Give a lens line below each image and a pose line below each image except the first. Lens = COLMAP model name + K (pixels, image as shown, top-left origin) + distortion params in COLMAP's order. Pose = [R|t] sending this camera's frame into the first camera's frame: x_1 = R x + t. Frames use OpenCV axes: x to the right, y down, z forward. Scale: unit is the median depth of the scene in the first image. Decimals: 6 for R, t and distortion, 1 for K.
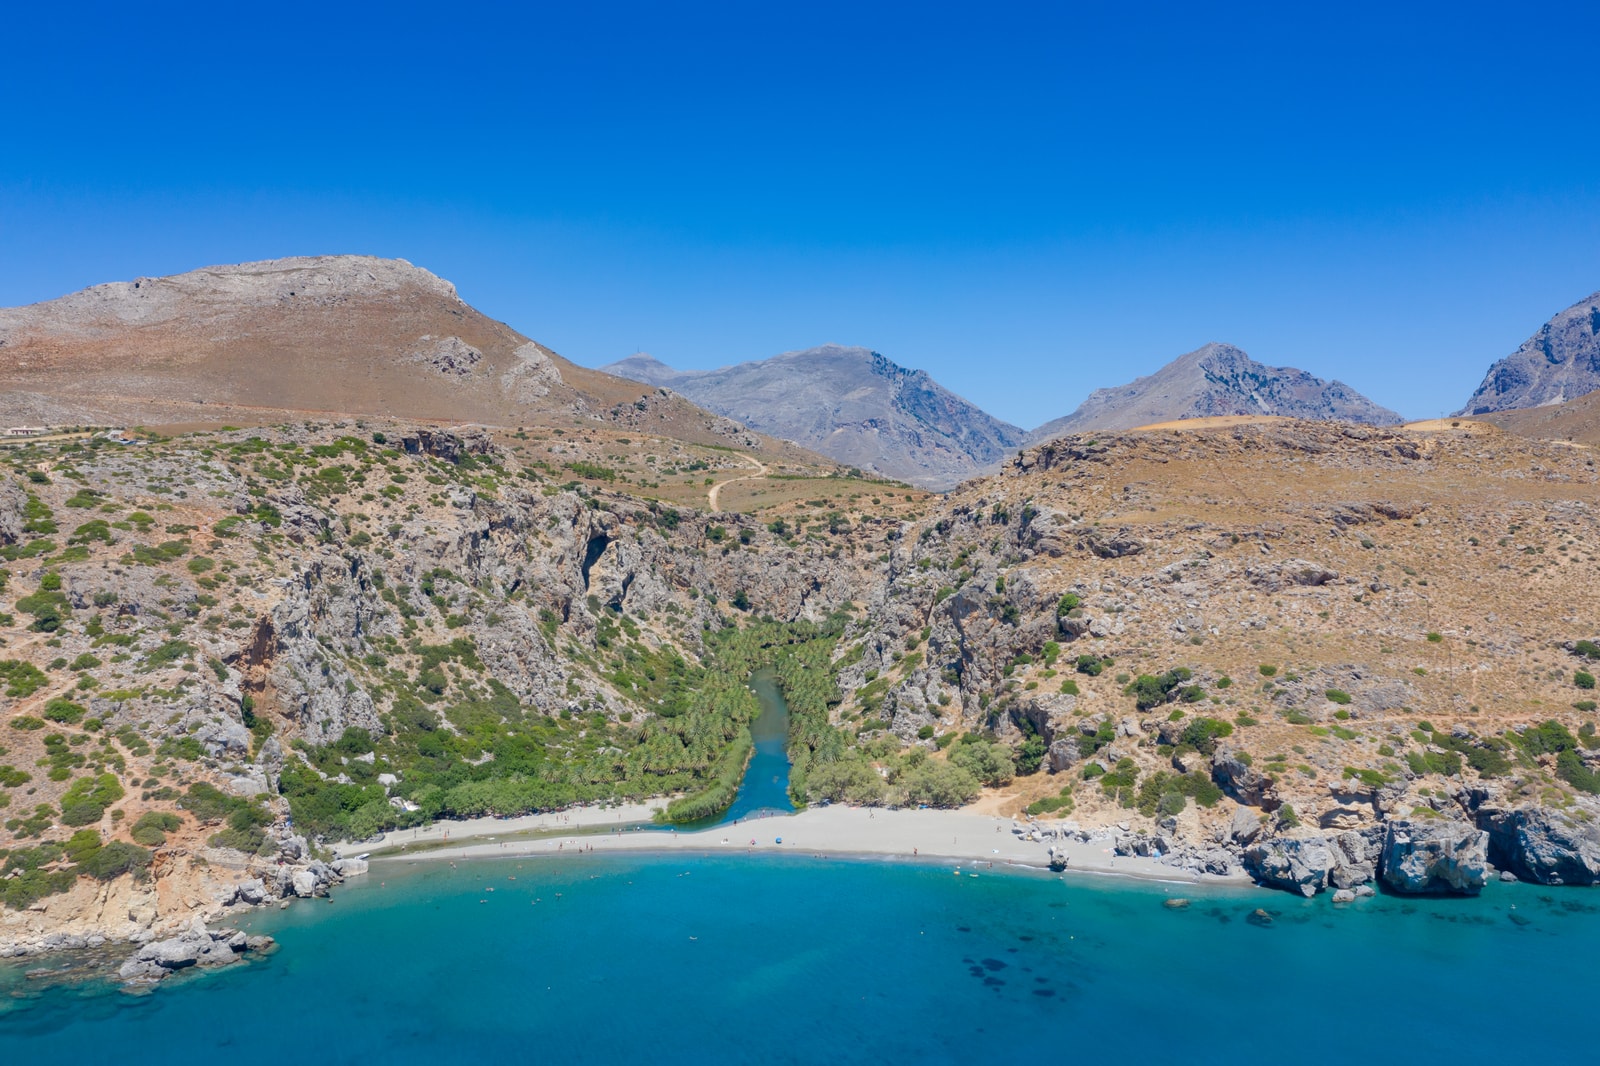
lens RADIAL K [[1651.7, 0, 800.0], [0, 1651.7, 533.0], [0, 0, 1]] dist [0.012395, 0.003997]
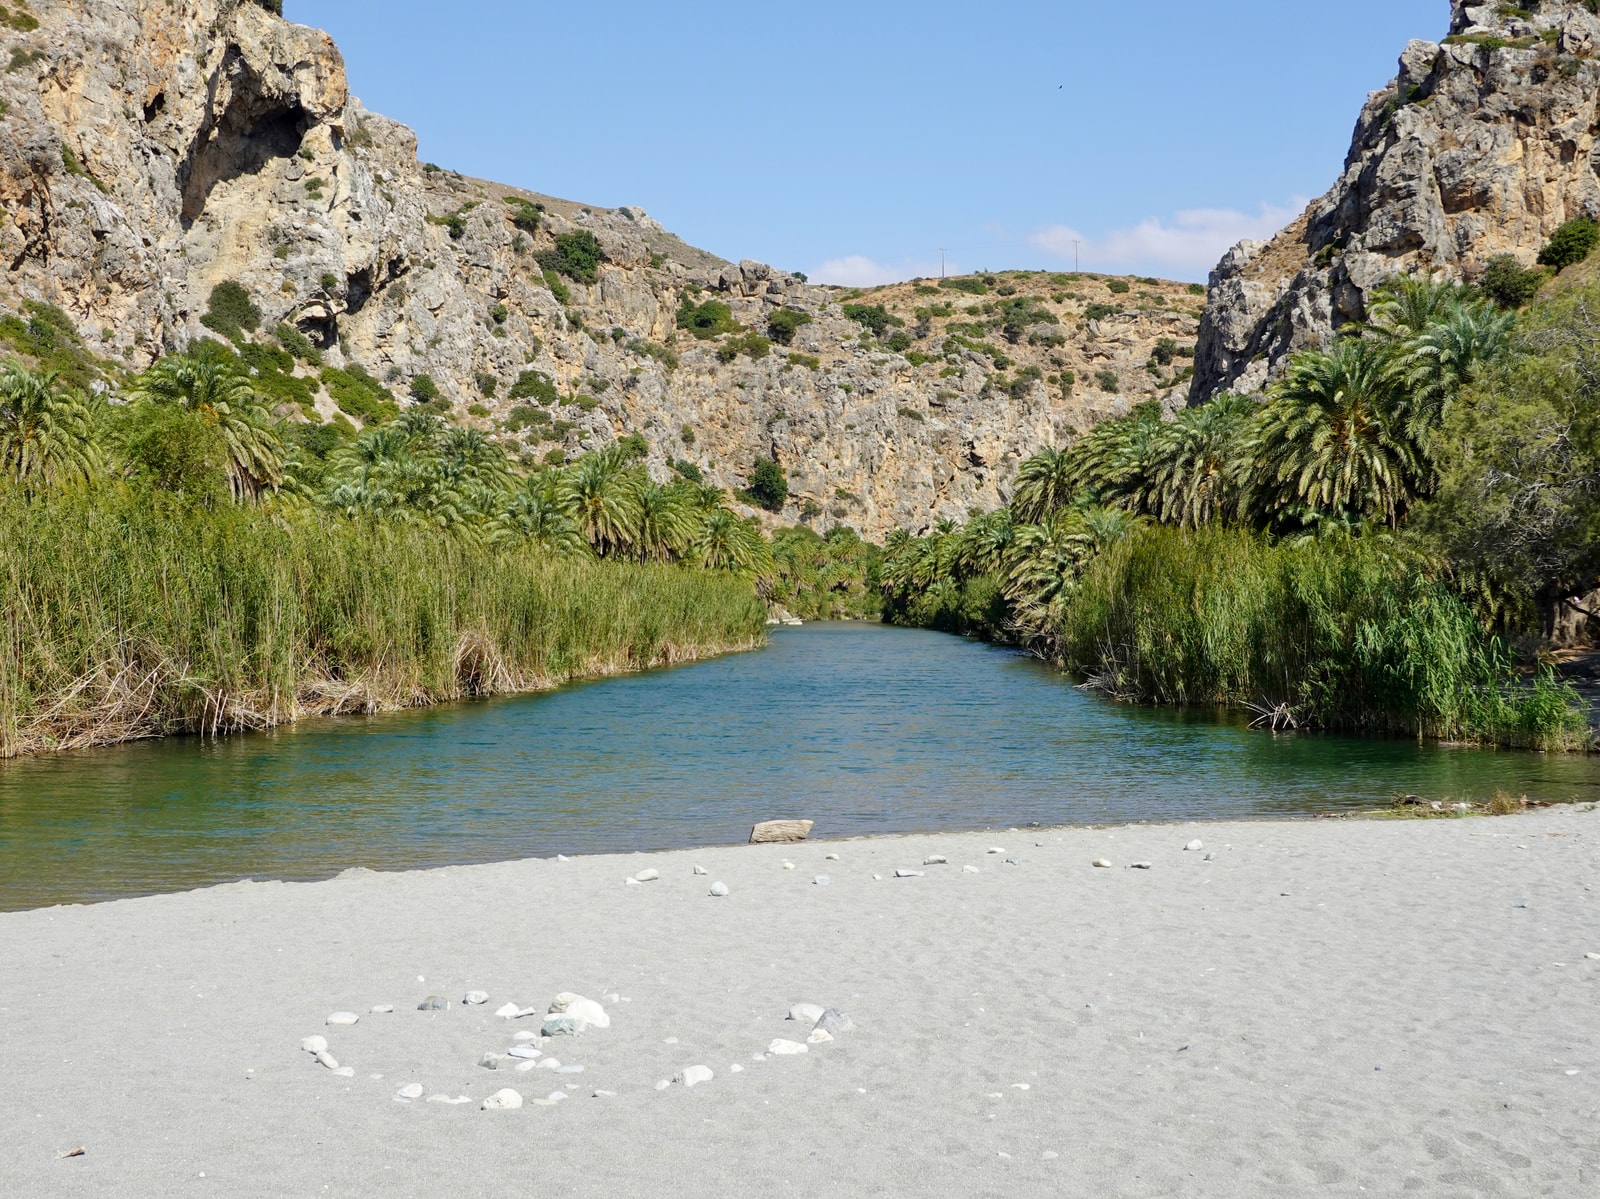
lens RADIAL K [[2285.3, 0, 800.0], [0, 2285.3, 599.5], [0, 0, 1]] dist [0.018573, 0.038383]
pose [[0.999357, 0.009409, -0.034606, -0.013469], [-0.011036, 0.998829, -0.047107, 0.108055], [0.034122, 0.047458, 0.998290, 0.602906]]
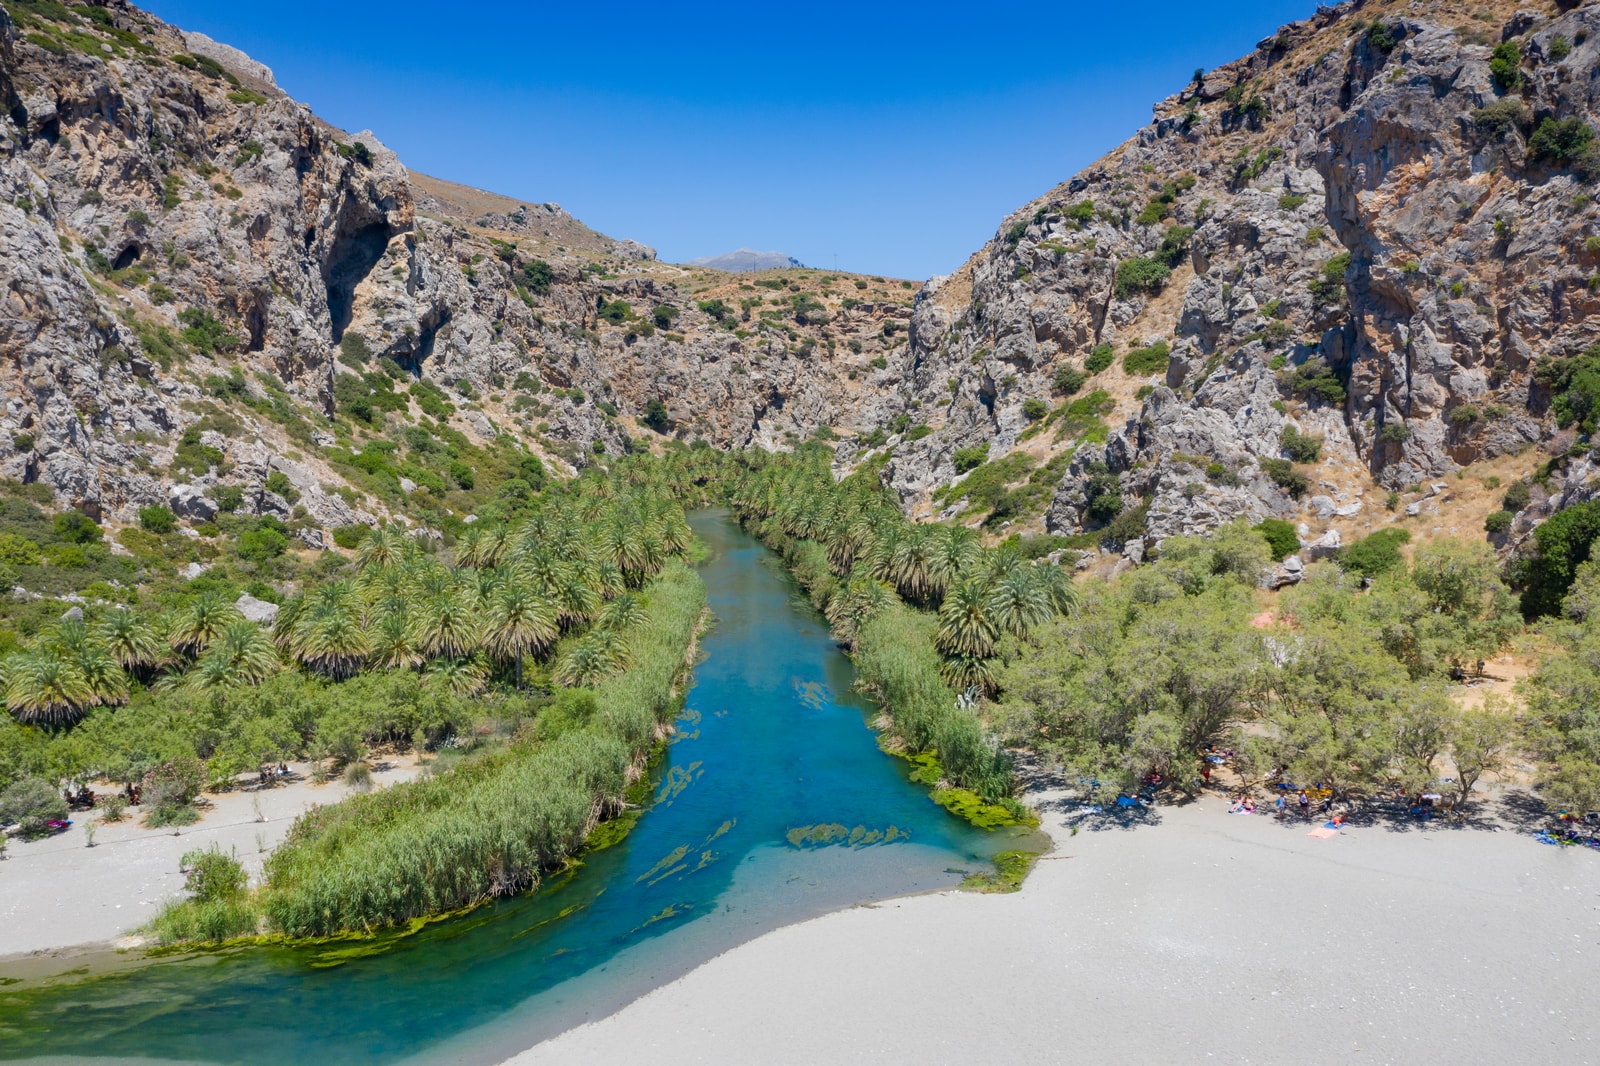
lens RADIAL K [[1479.8, 0, 833.4], [0, 1479.8, 542.0], [0, 0, 1]] dist [0.008597, 0.009062]
pose [[0.996076, -0.003535, 0.088426, -0.023023], [0.000479, 0.999403, 0.034557, 0.082827], [-0.088495, -0.034379, 0.995483, 0.541760]]
